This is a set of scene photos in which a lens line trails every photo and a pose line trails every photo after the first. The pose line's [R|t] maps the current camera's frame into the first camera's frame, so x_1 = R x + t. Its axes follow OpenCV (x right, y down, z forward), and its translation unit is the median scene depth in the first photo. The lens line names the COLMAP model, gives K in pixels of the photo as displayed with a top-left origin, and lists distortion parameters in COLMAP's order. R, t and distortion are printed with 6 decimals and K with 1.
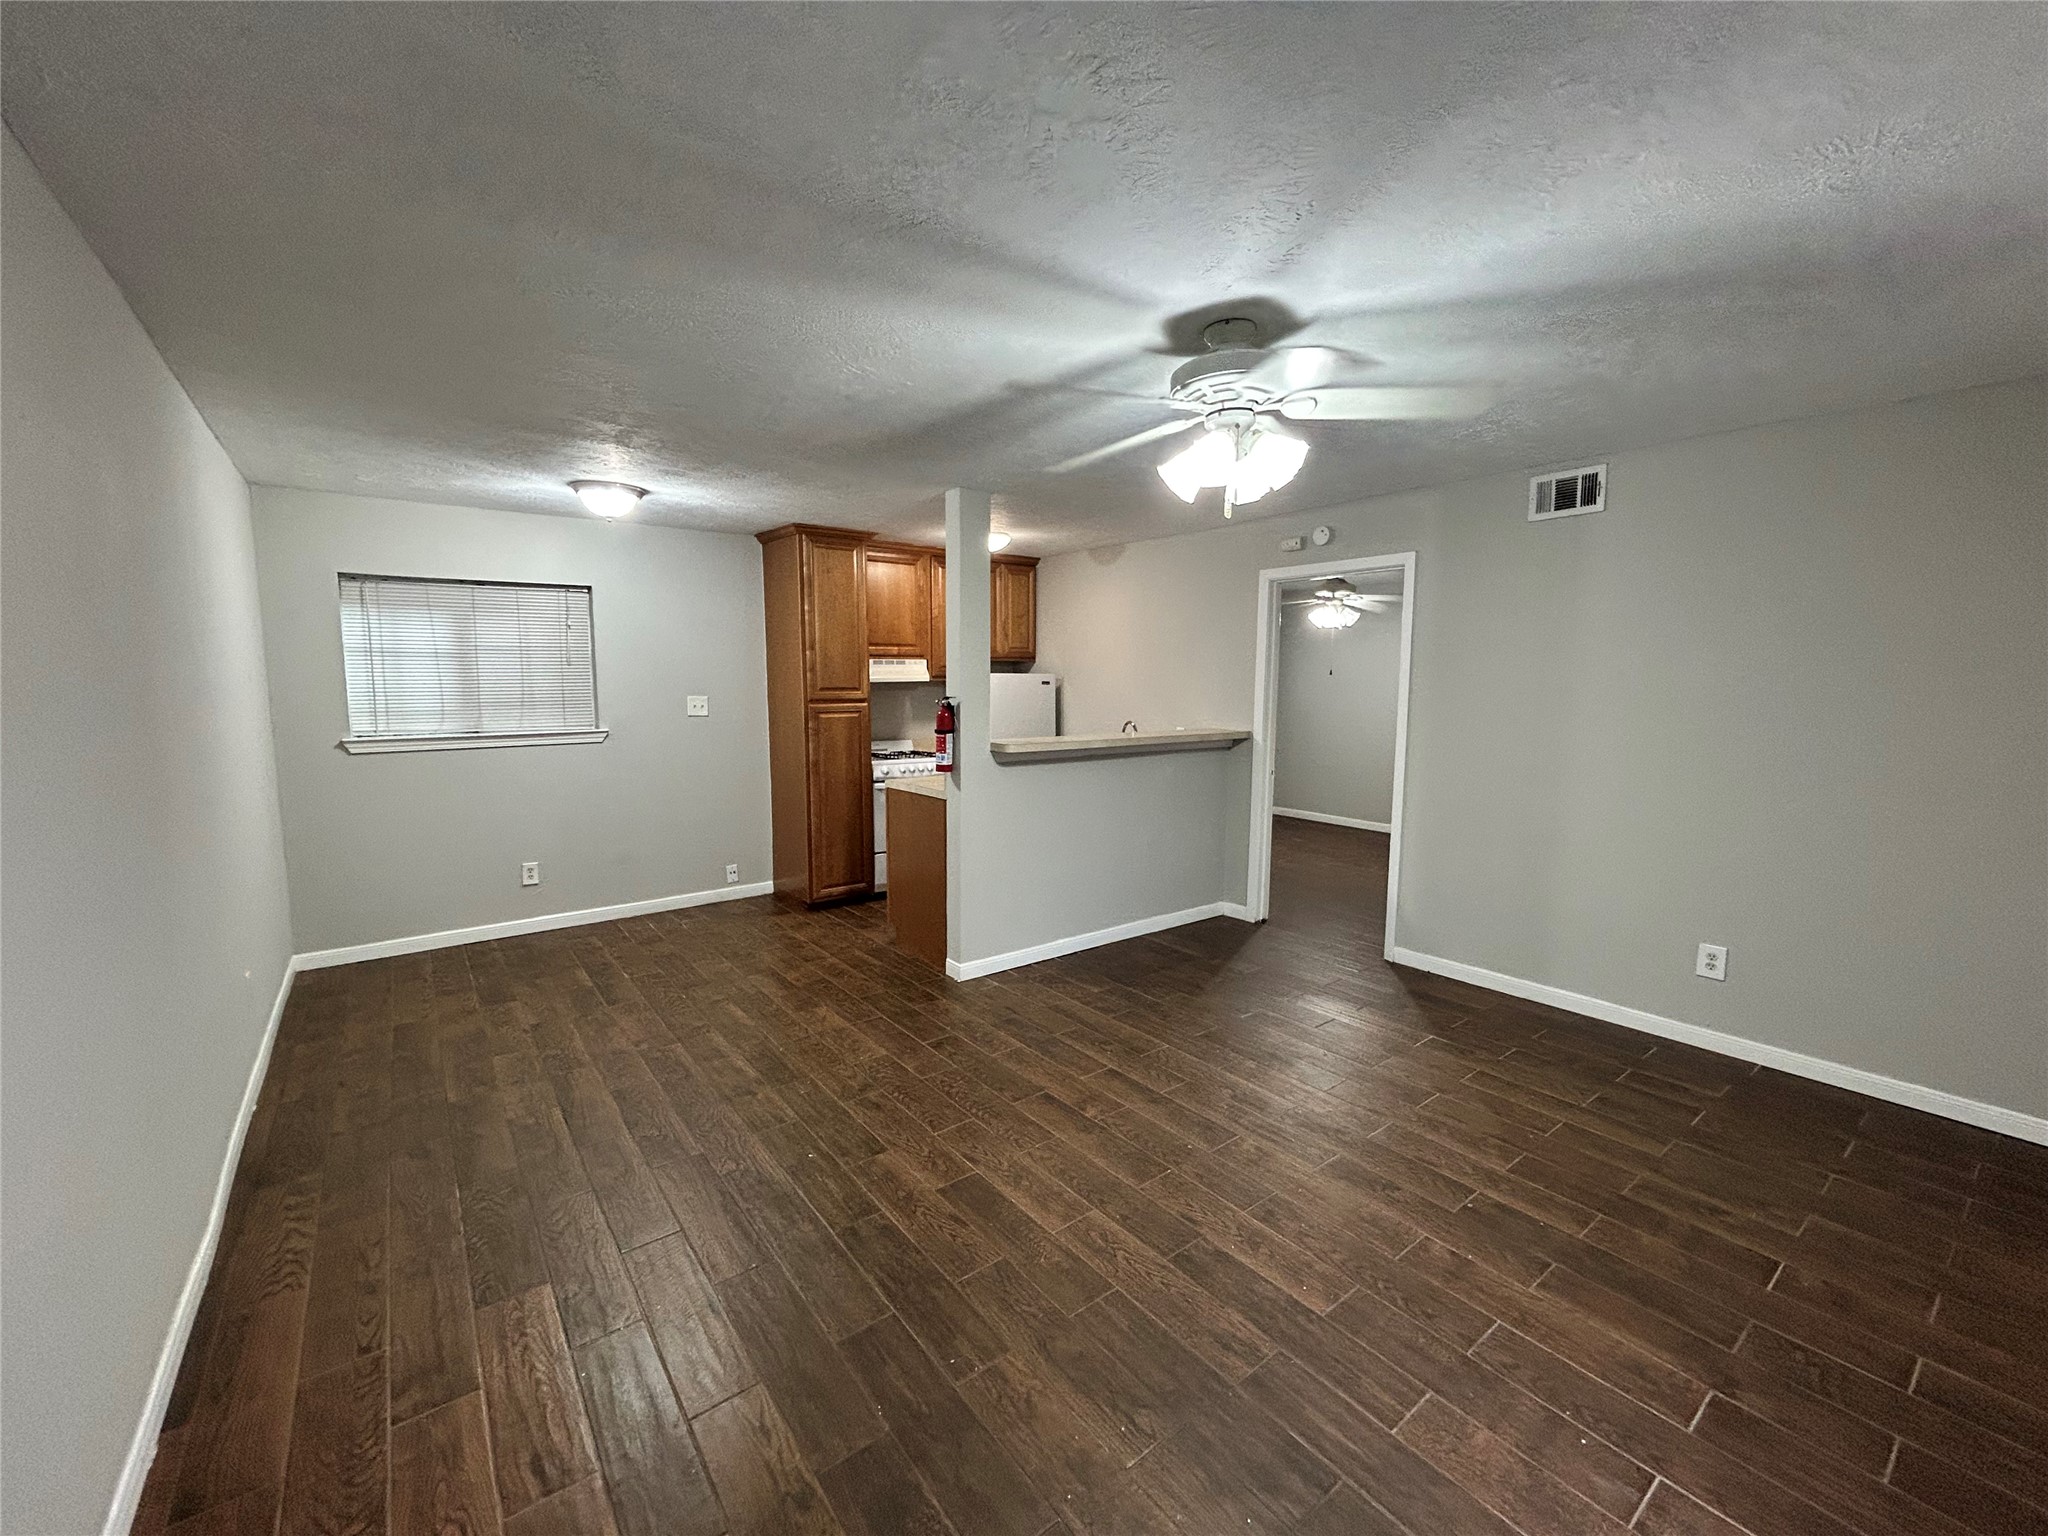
lens RADIAL K [[832.7, 0, 1024.0], [0, 832.7, 768.0], [0, 0, 1]] dist [-0.003680, 0.002429]
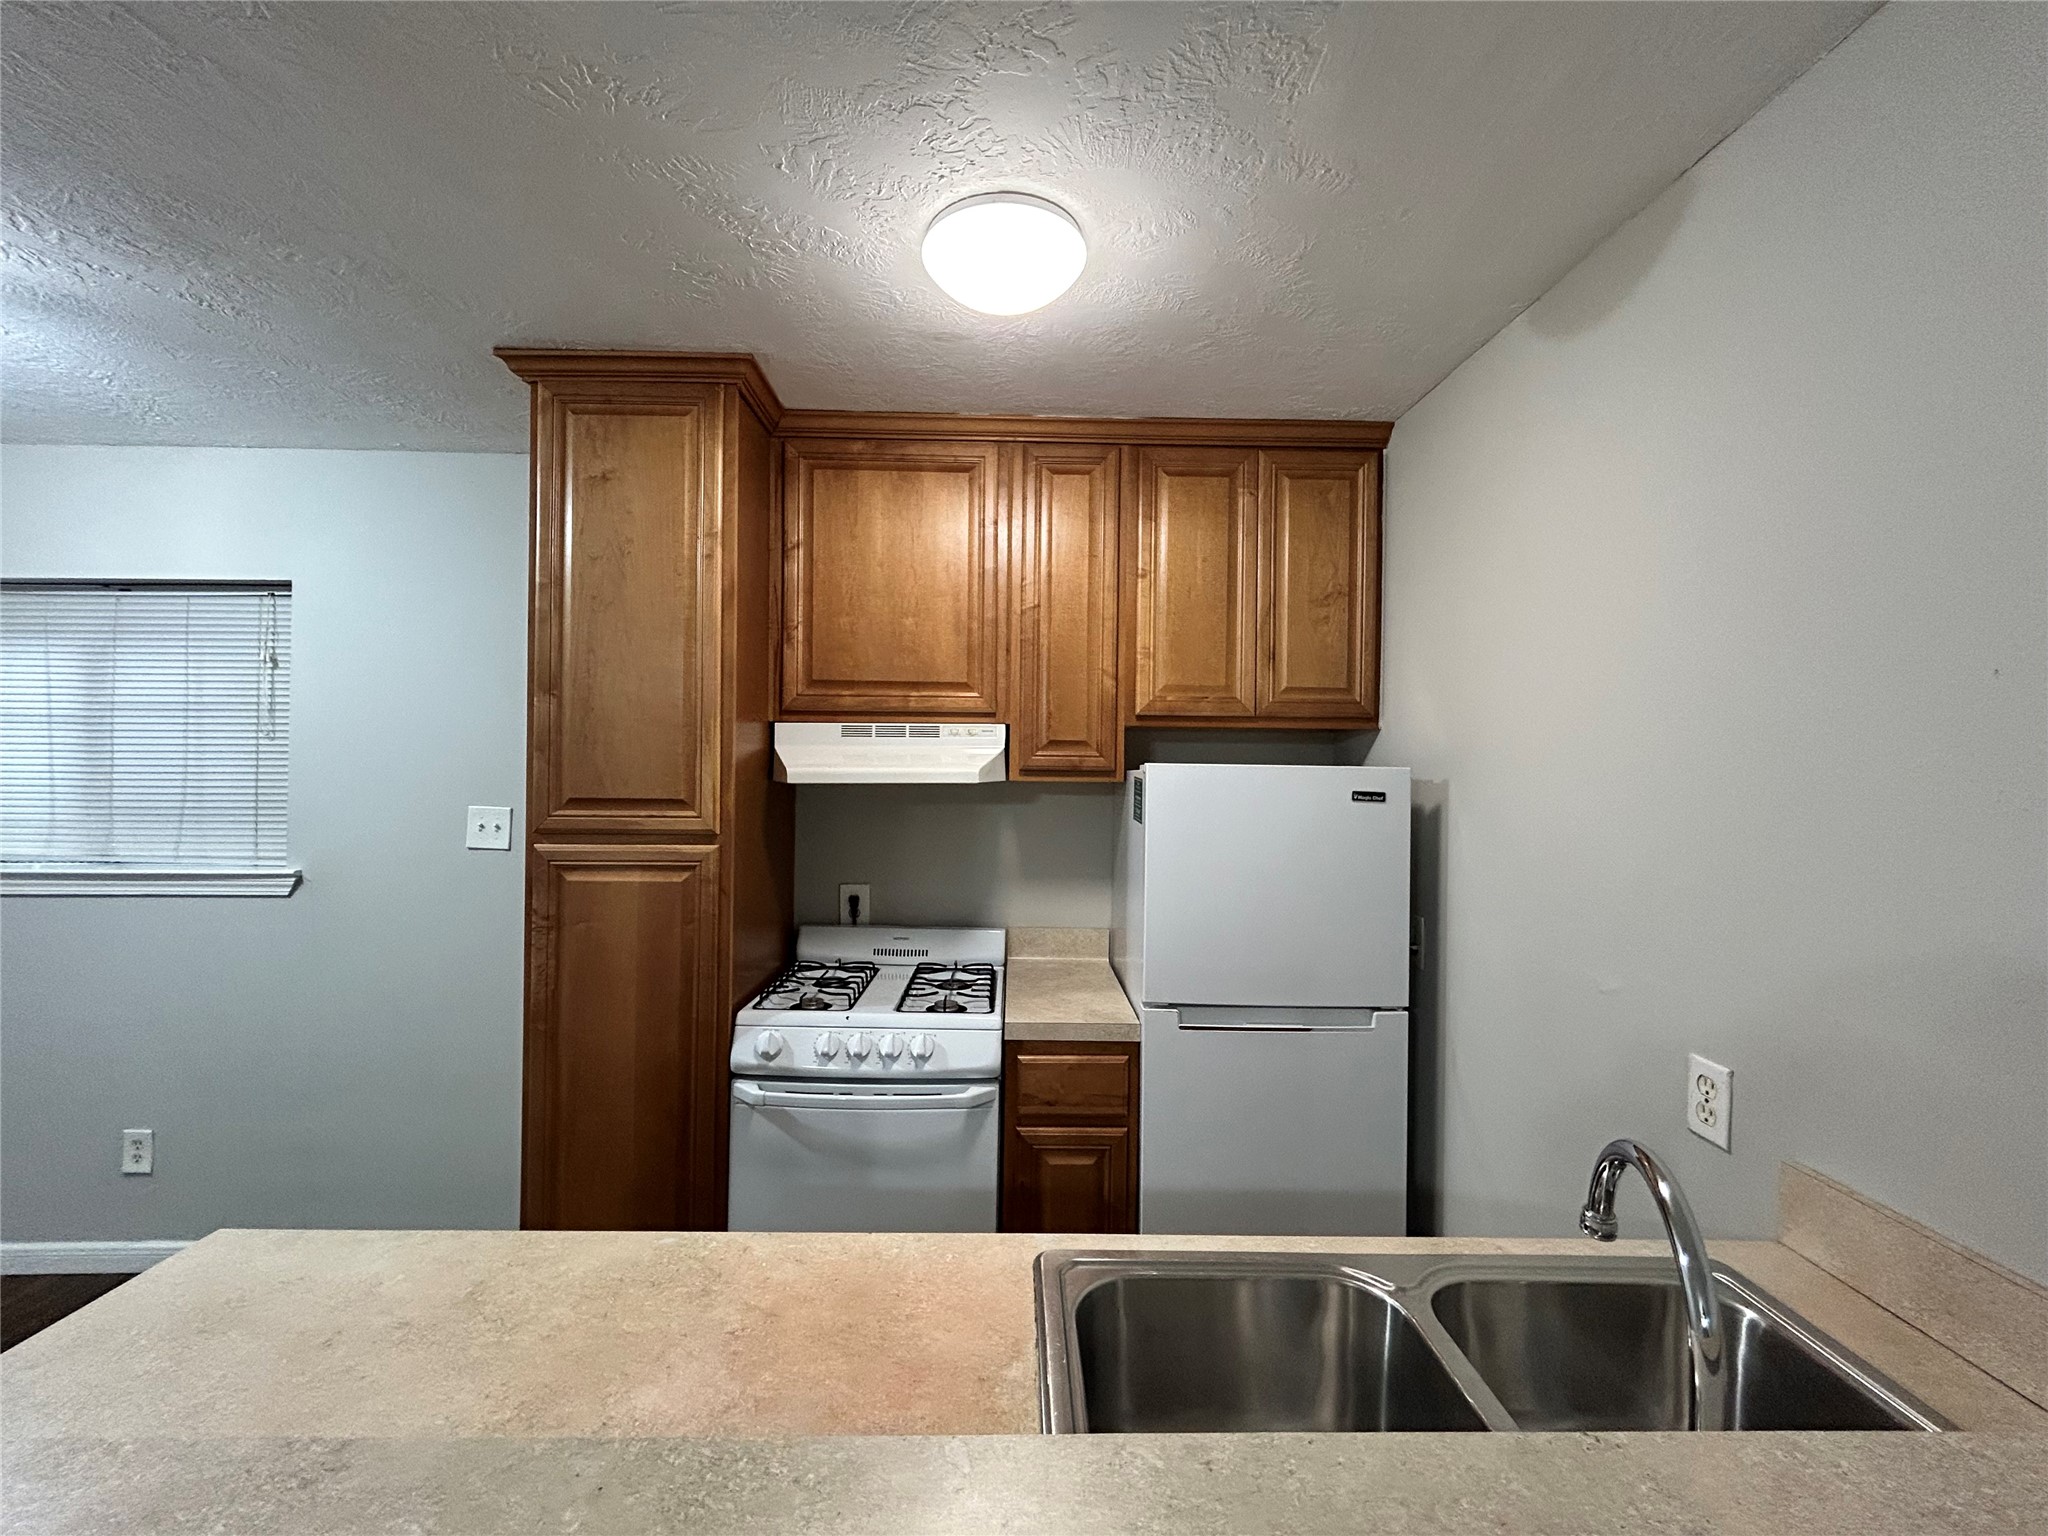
lens RADIAL K [[832.7, 0, 1024.0], [0, 832.7, 768.0], [0, 0, 1]] dist [-0.003680, 0.002429]
pose [[0.808797, 0.012251, -0.587960, 0.133915], [-0.075074, 0.993754, -0.082565, -0.104210], [0.583276, 0.110919, 0.804665, 0.912044]]
